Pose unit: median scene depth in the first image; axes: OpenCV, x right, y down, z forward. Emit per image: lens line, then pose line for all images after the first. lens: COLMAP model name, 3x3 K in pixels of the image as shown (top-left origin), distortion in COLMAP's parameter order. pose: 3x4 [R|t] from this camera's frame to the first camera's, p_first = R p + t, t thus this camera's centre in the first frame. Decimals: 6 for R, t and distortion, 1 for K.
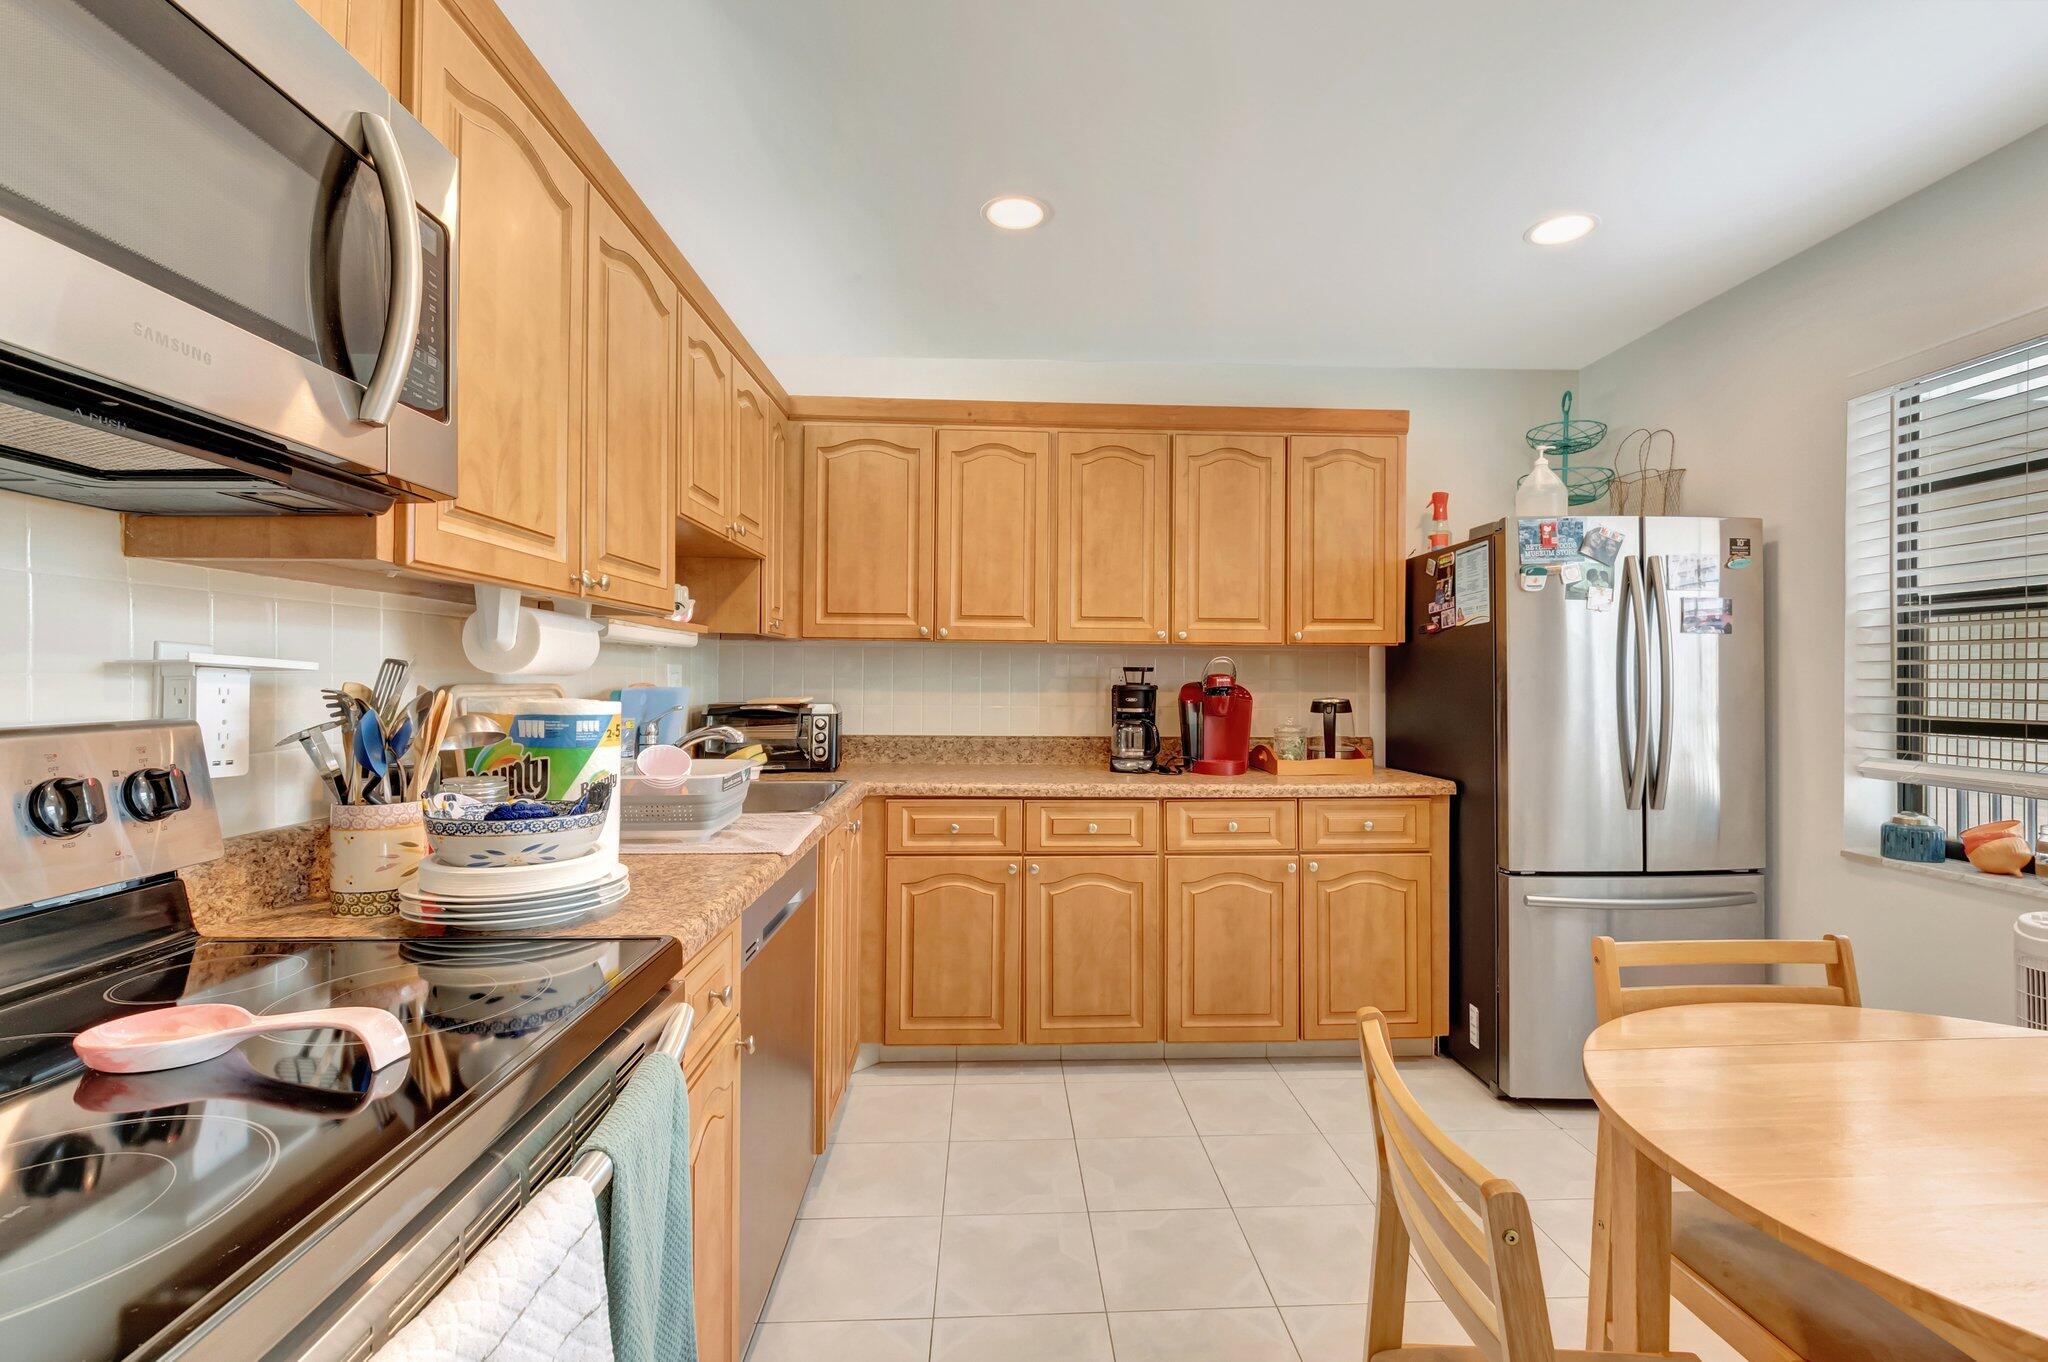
lens RADIAL K [[911.7, 0, 1043.1], [0, 911.7, 664.5], [0, 0, 1]] dist [0.001353, -0.000046]
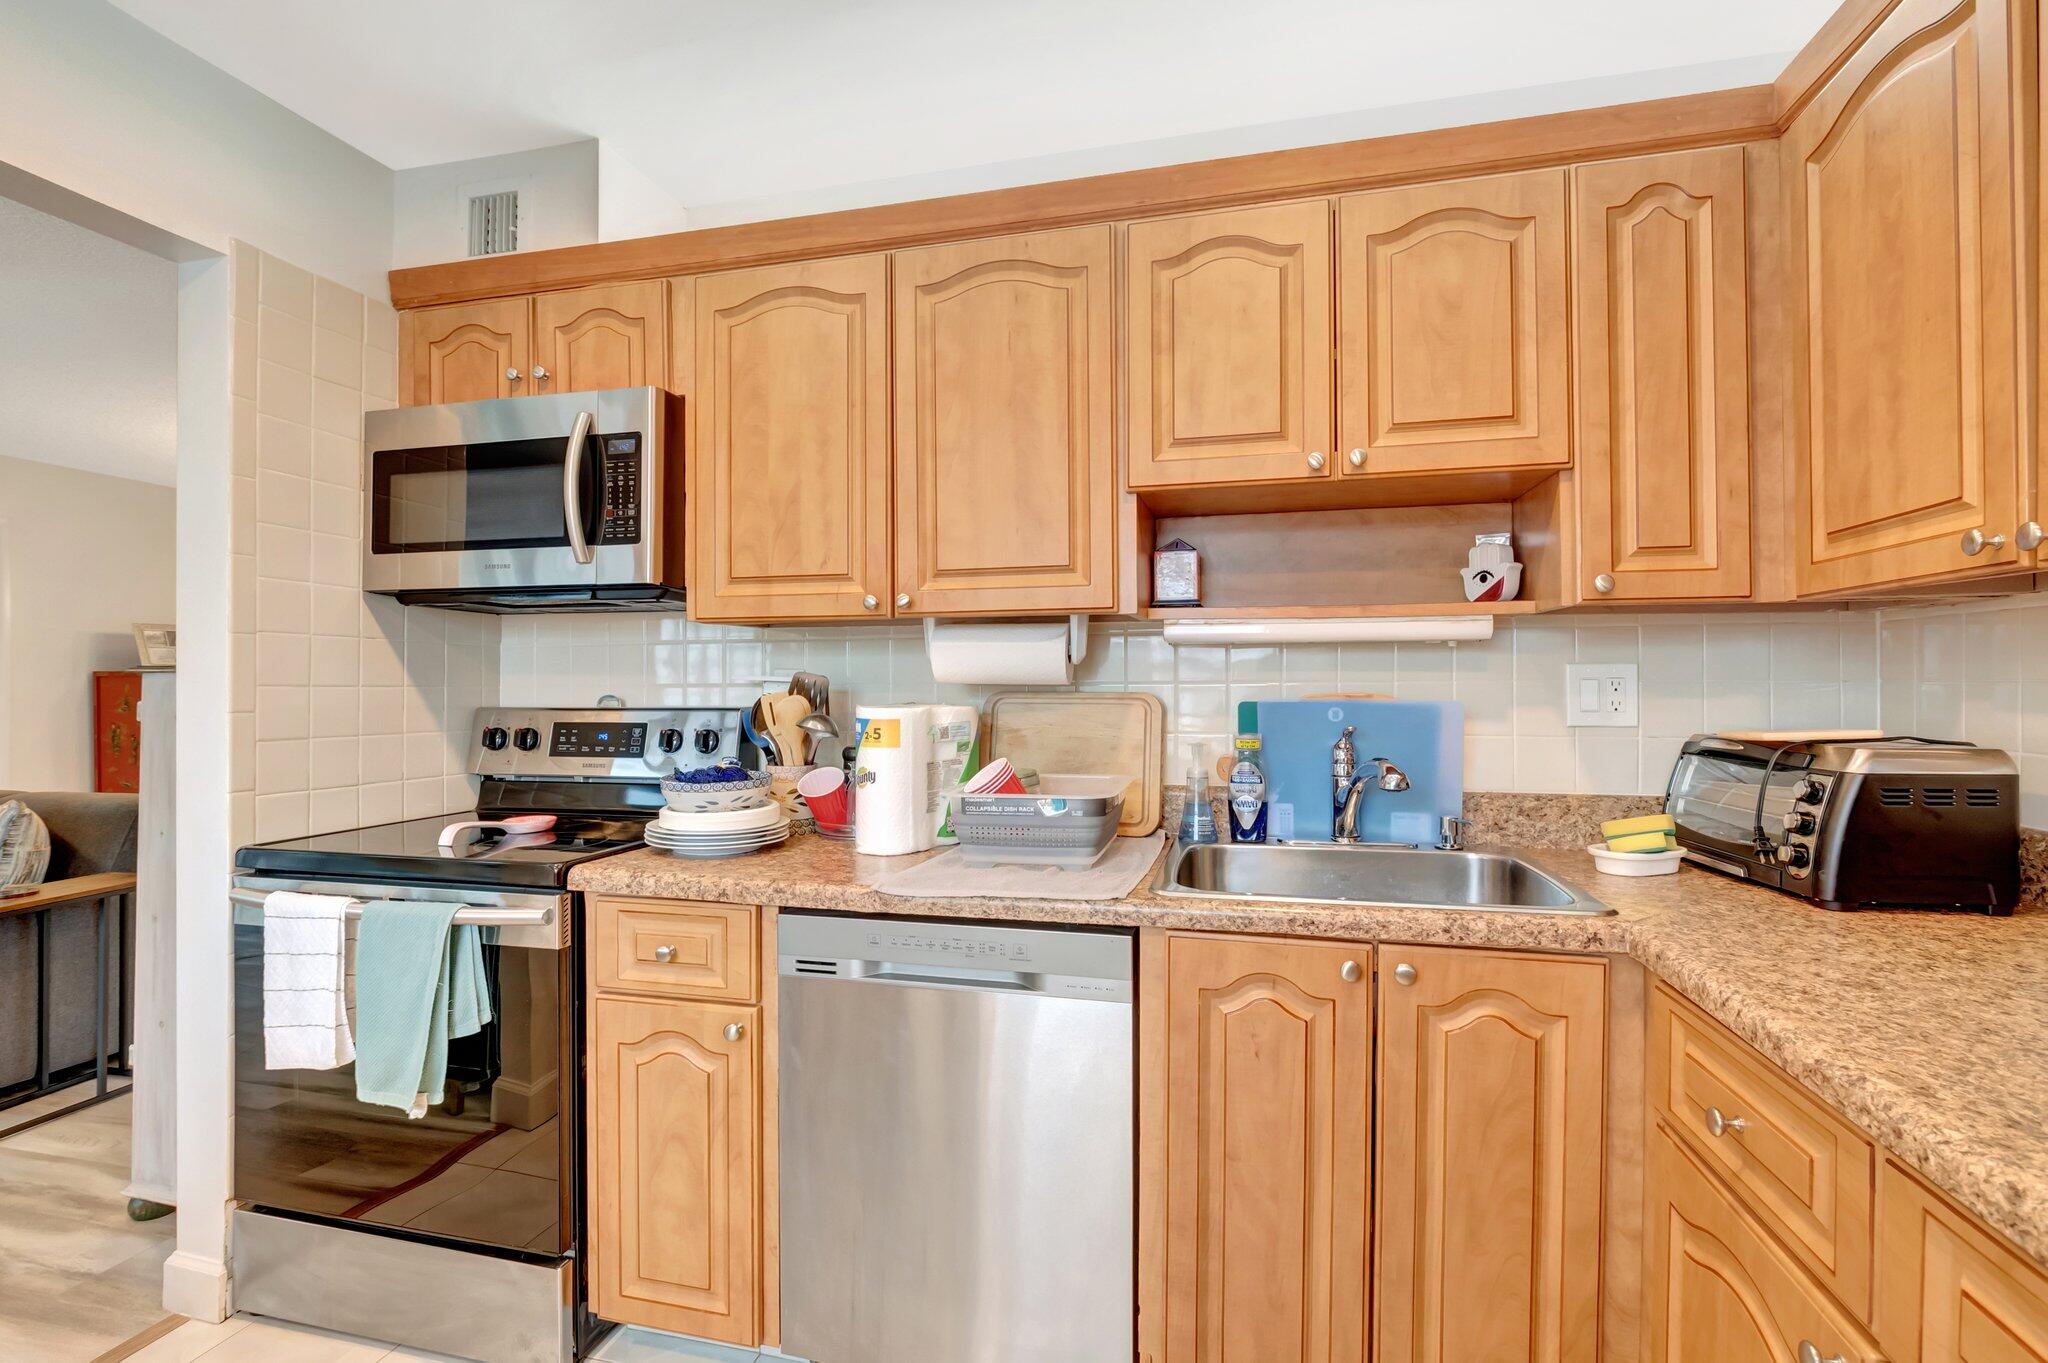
lens RADIAL K [[900.1, 0, 1032.1], [0, 900.1, 681.1], [0, 0, 1]] dist [-0.000331, -0.004647]
pose [[-0.288625, -0.006049, -0.957423, 0.321881], [0.010382, 0.999901, -0.009447, 0.012289], [0.957386, -0.012667, -0.288534, 0.905011]]
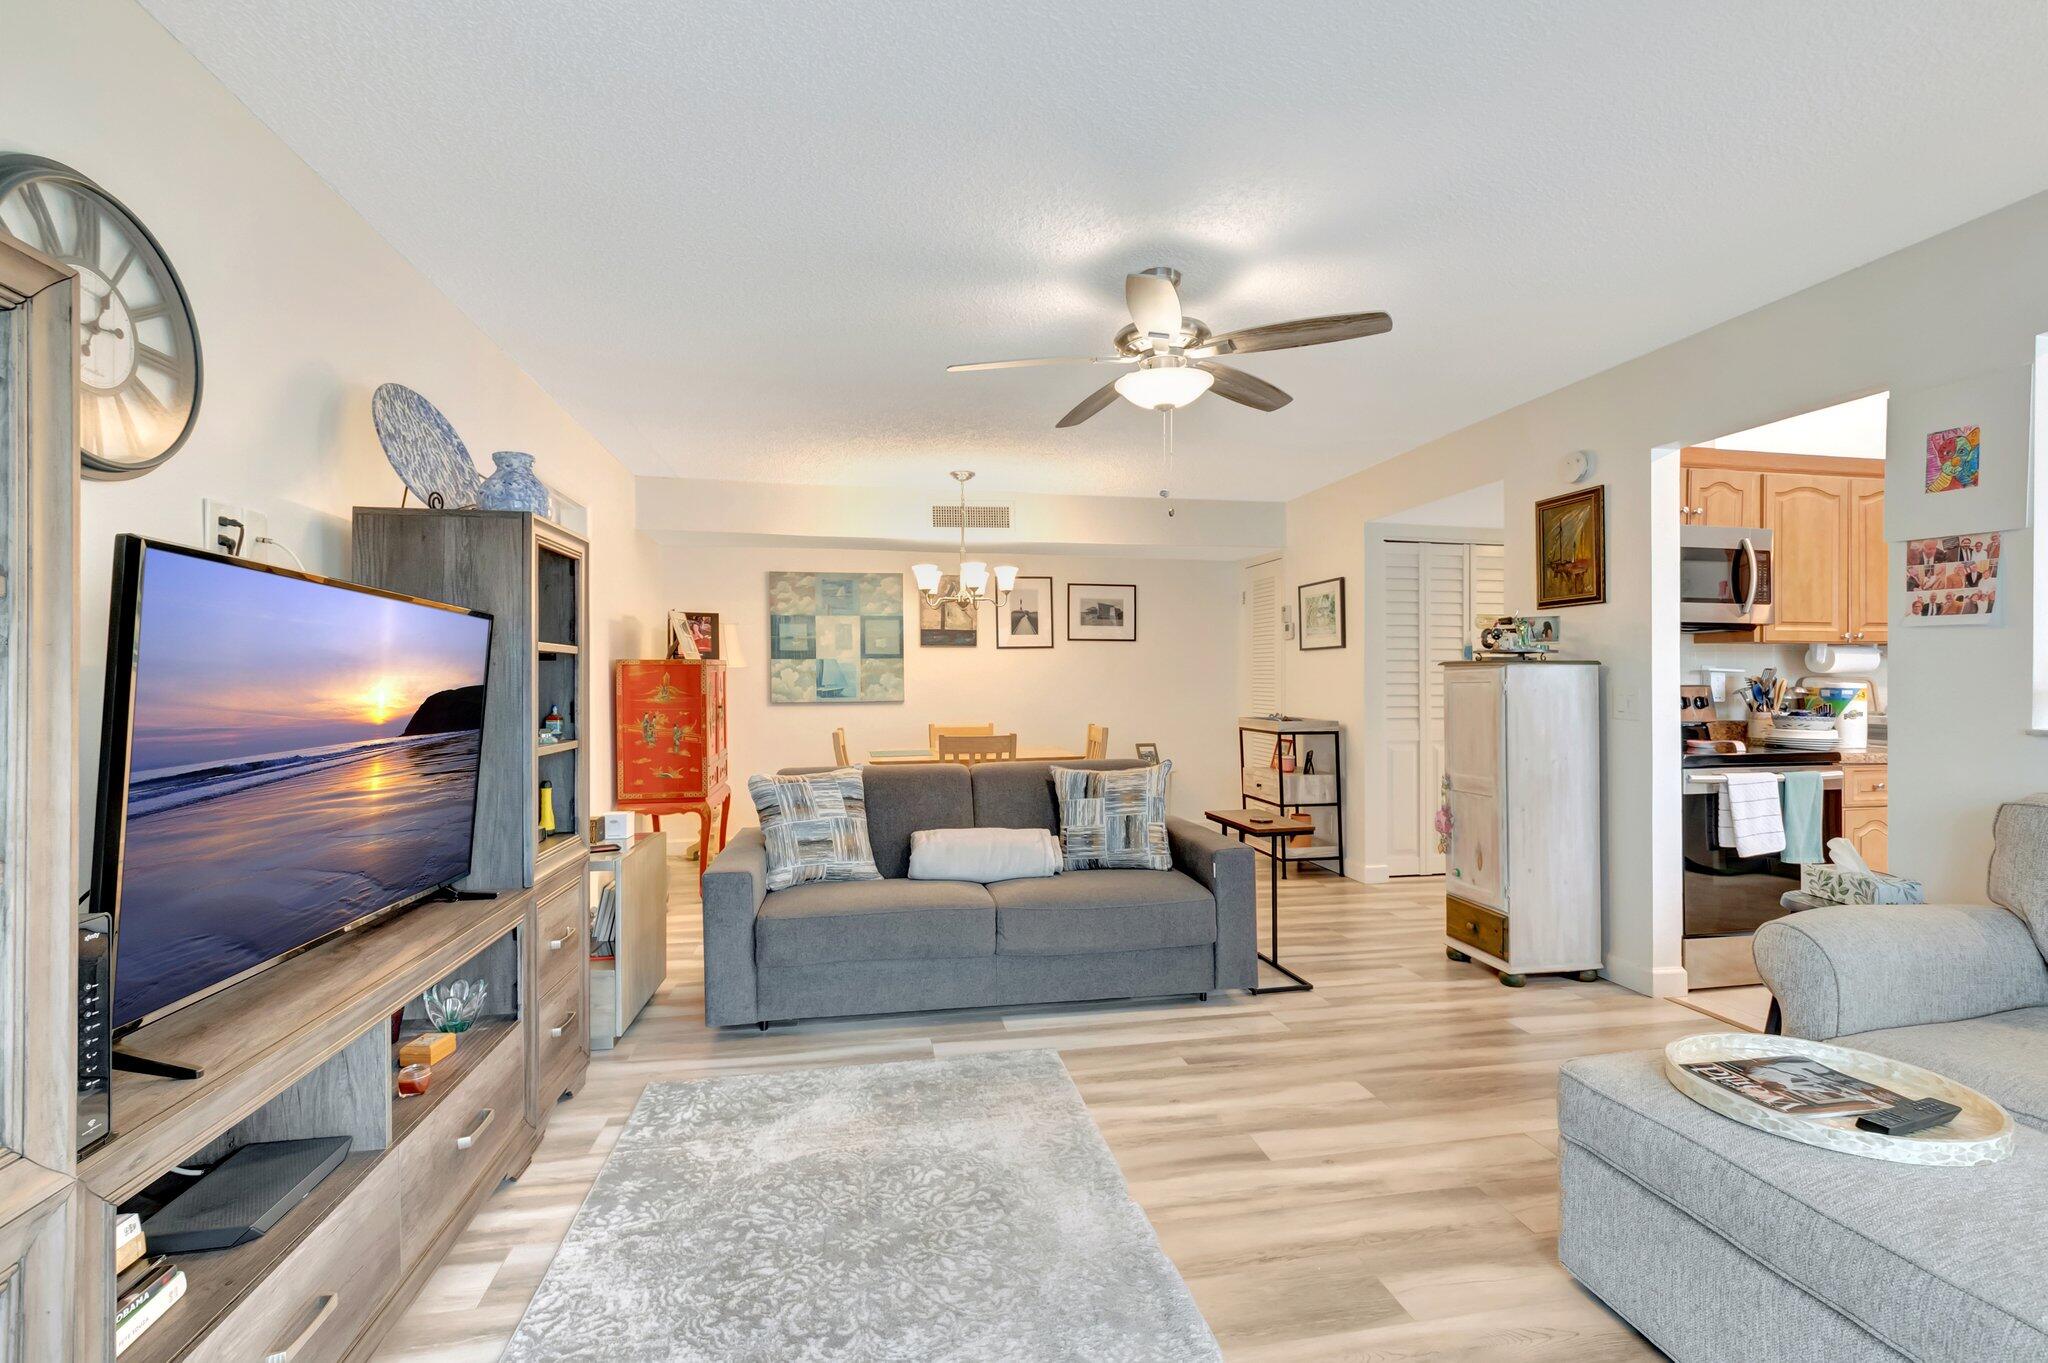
lens RADIAL K [[919.4, 0, 1023.3], [0, 919.4, 692.2], [0, 0, 1]] dist [0.001518, 0.000290]
pose [[0.135160, 0.010199, -0.990771, 1.060725], [0.013452, 0.999836, 0.012127, 0.001423], [0.990733, -0.014967, 0.135000, -1.007723]]
